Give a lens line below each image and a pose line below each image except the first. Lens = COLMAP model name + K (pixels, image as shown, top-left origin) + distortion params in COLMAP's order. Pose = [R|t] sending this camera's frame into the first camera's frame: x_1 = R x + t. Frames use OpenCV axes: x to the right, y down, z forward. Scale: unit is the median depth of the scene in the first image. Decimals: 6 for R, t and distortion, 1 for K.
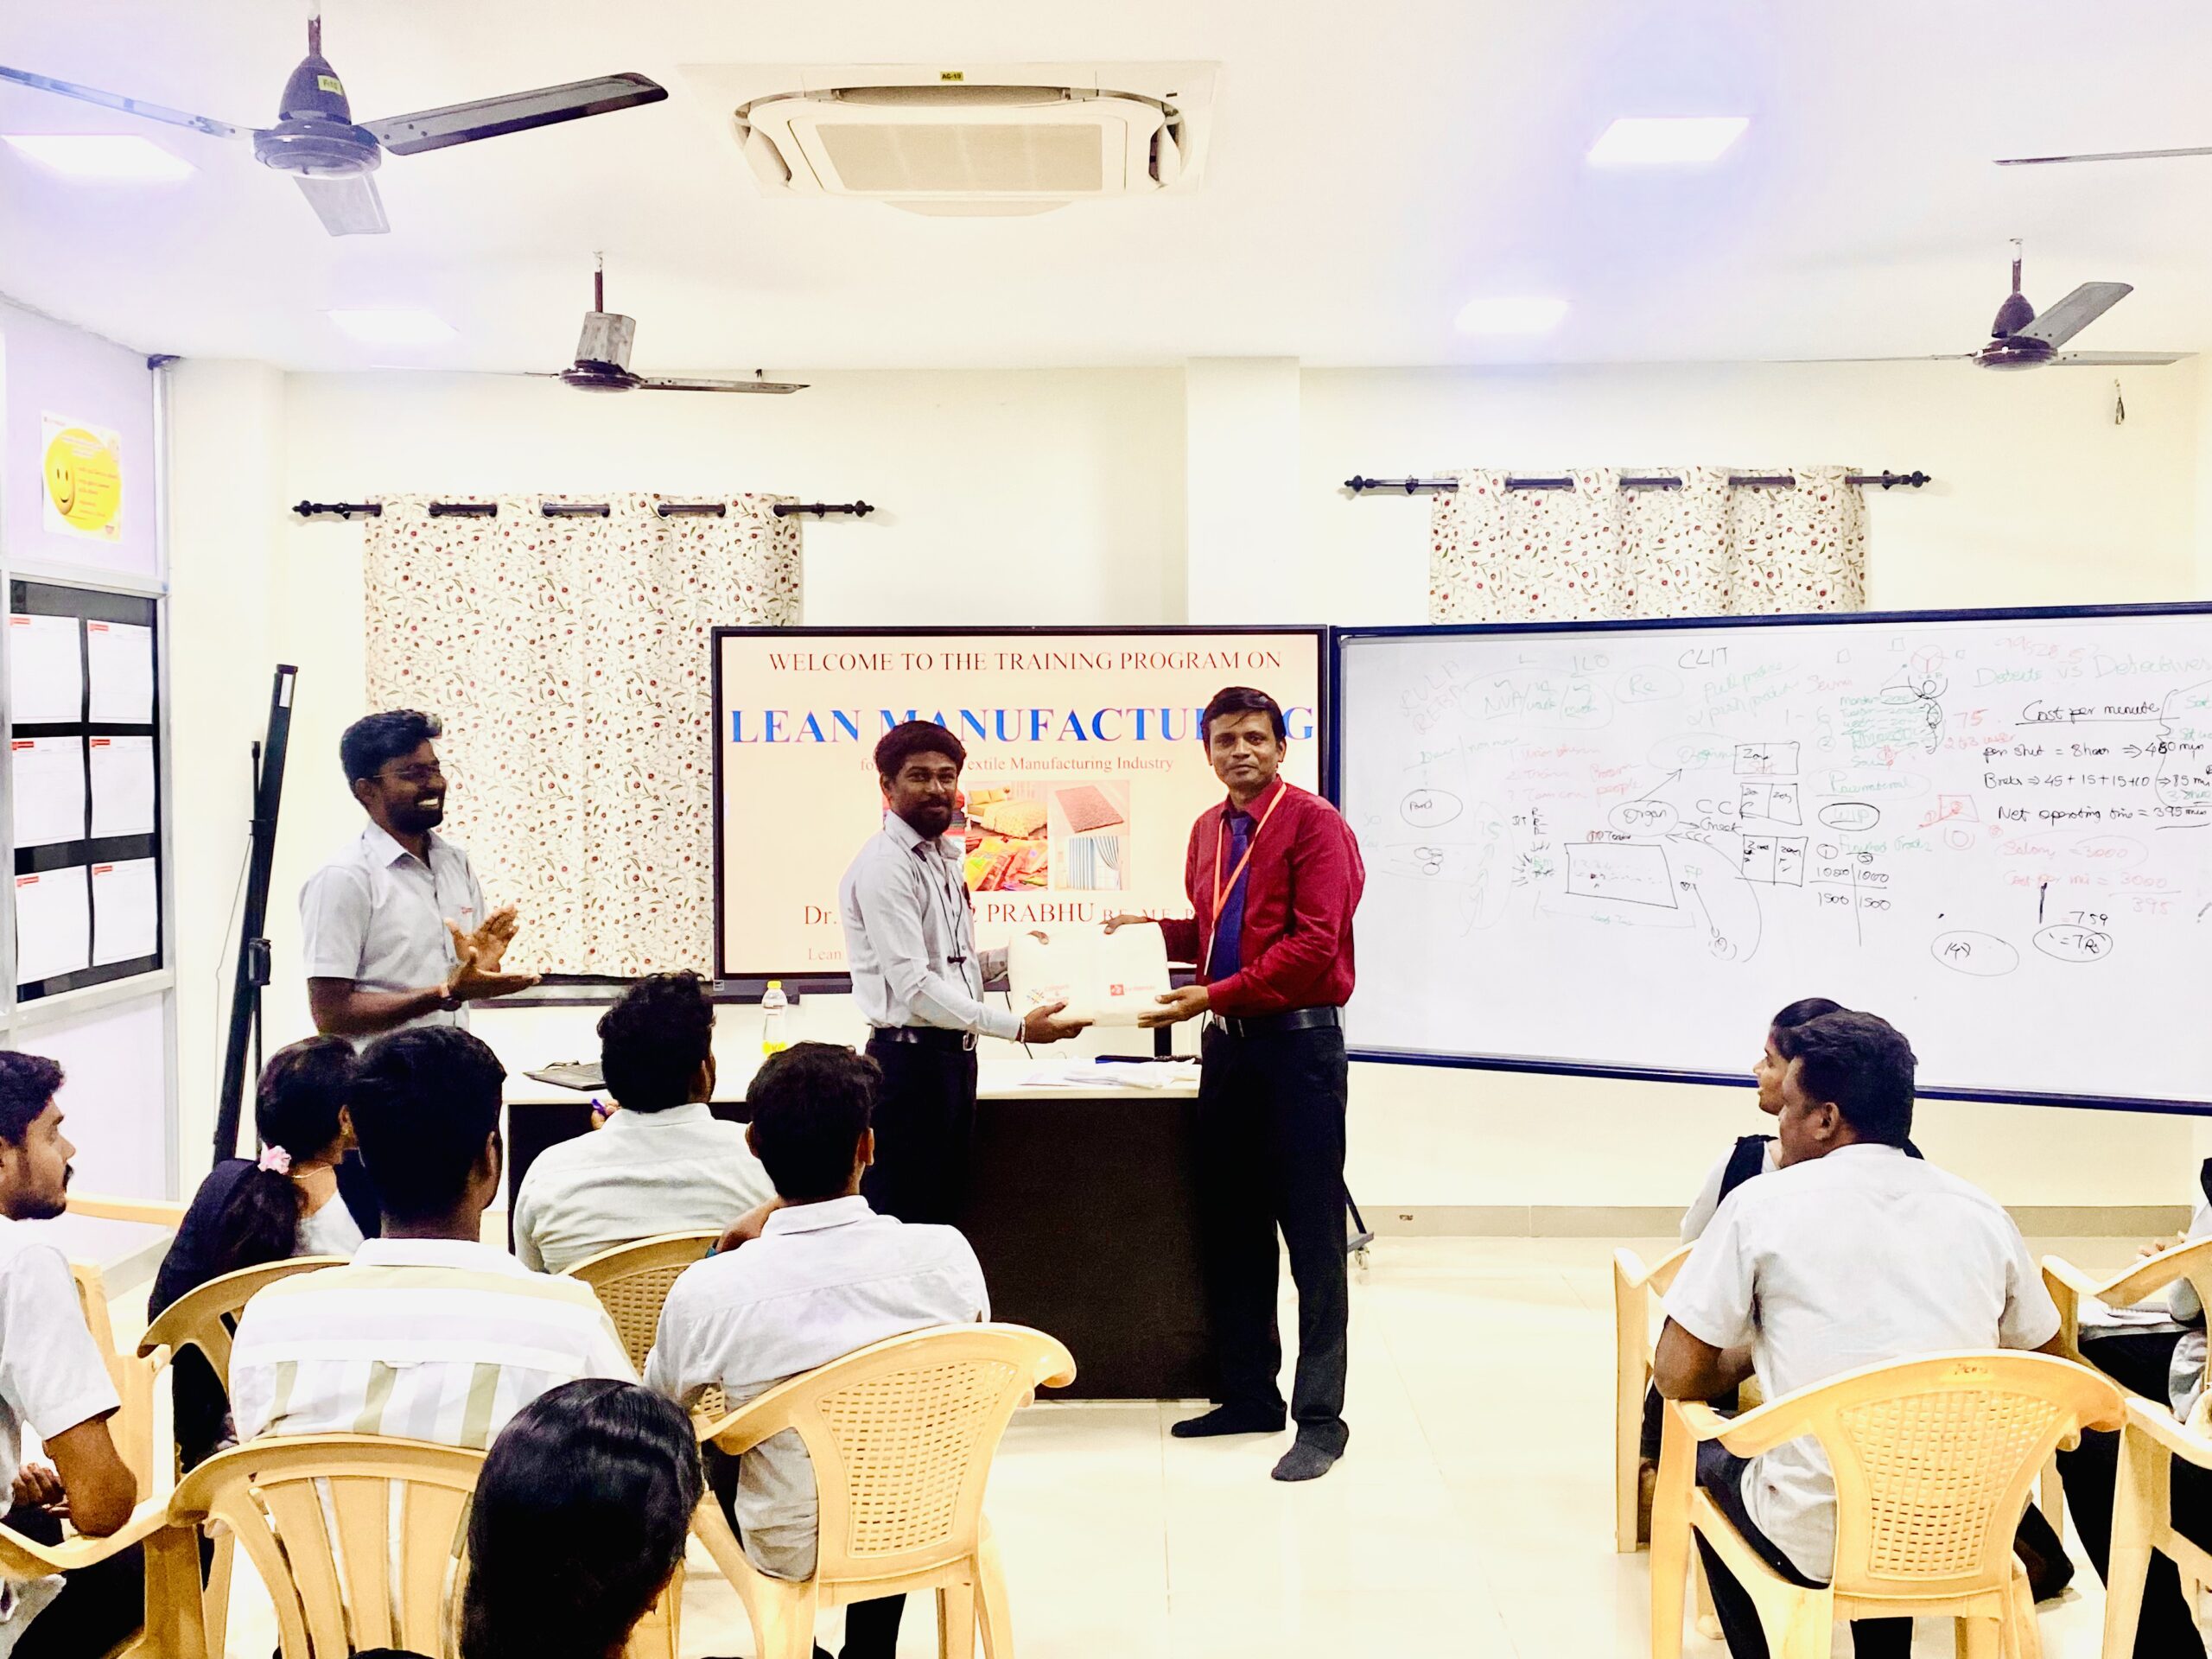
lens RADIAL K [[2256.9, 0, 1109.6], [0, 2256.9, 802.9], [0, 0, 1]] dist [0.199634, -0.610335]
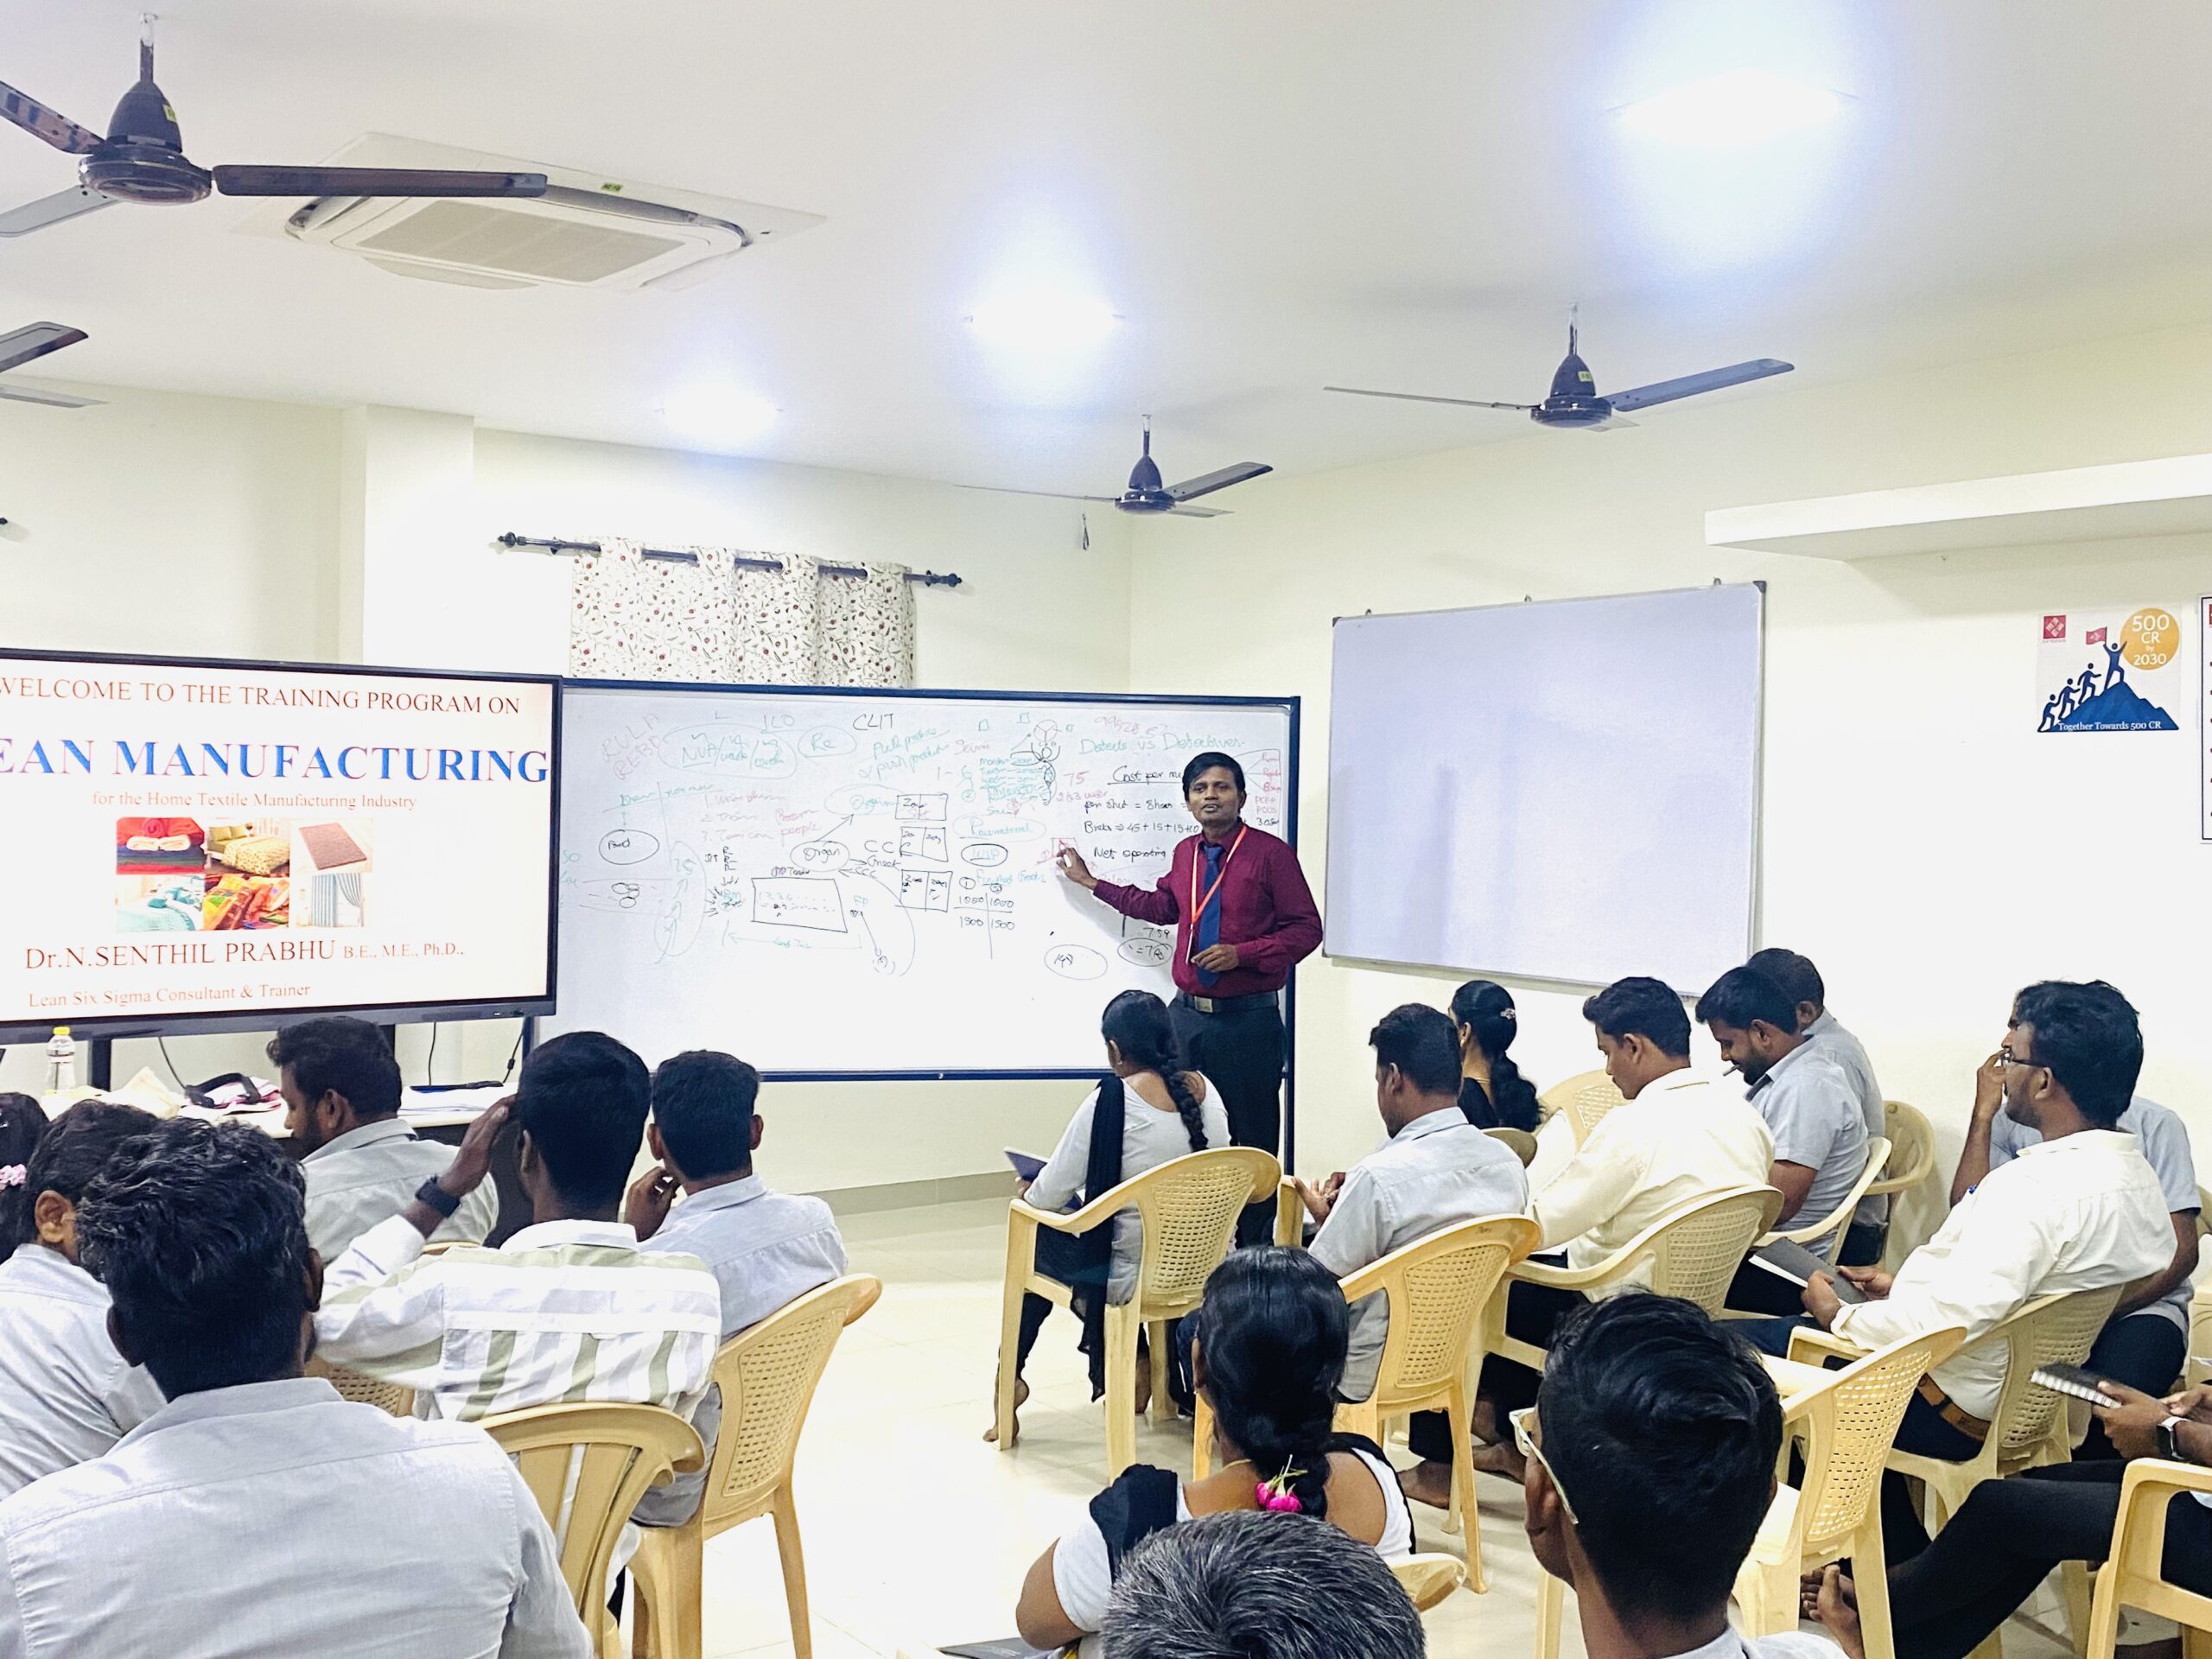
lens RADIAL K [[2256.9, 0, 1109.6], [0, 2256.9, 802.9], [0, 0, 1]] dist [0.199634, -0.610335]
pose [[0.805224, 0.016748, 0.592735, -0.295917], [-0.005470, 0.999768, -0.020818, 0.002483], [-0.592946, 0.013521, 0.805129, -0.021532]]
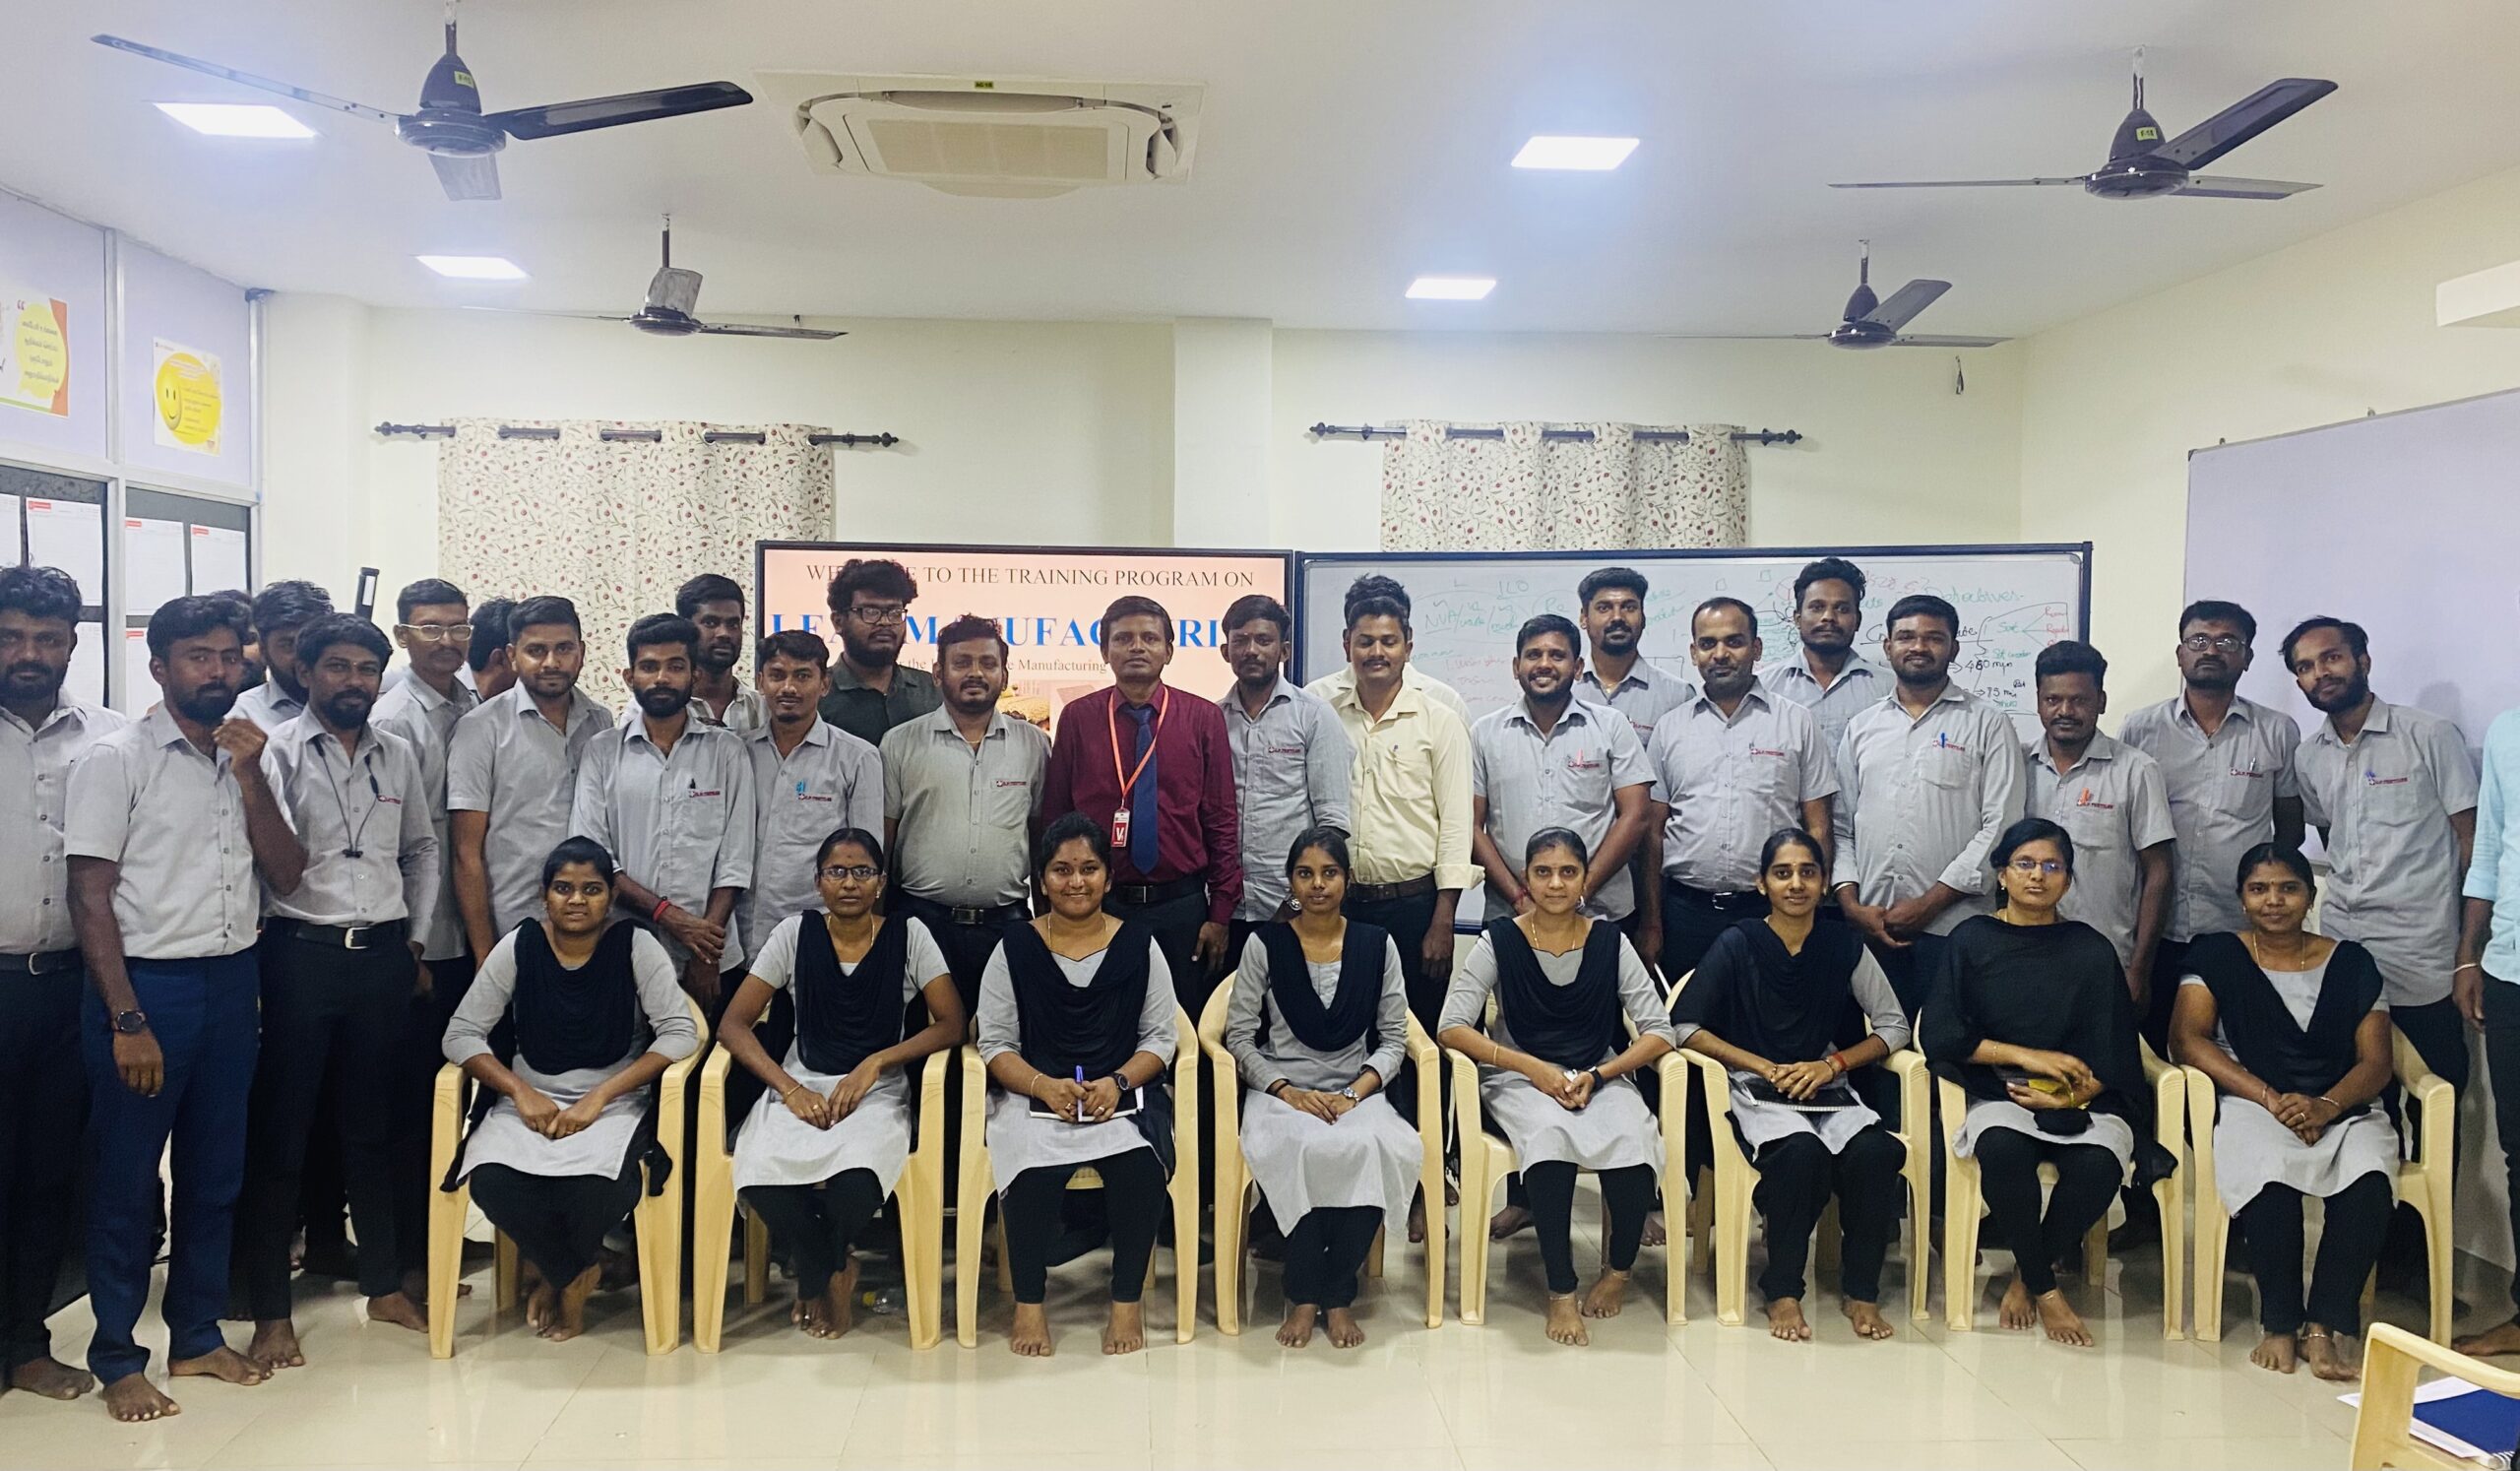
lens RADIAL K [[2090.5, 0, 1246.6], [0, 2090.5, 723.1], [0, 0, 1]] dist [0.171300, -0.502270]
pose [[0.997283, 0.013341, 0.072442, -0.004163], [-0.013562, 0.999905, 0.002558, 0.007137], [-0.072401, -0.003533, 0.997369, -0.066622]]
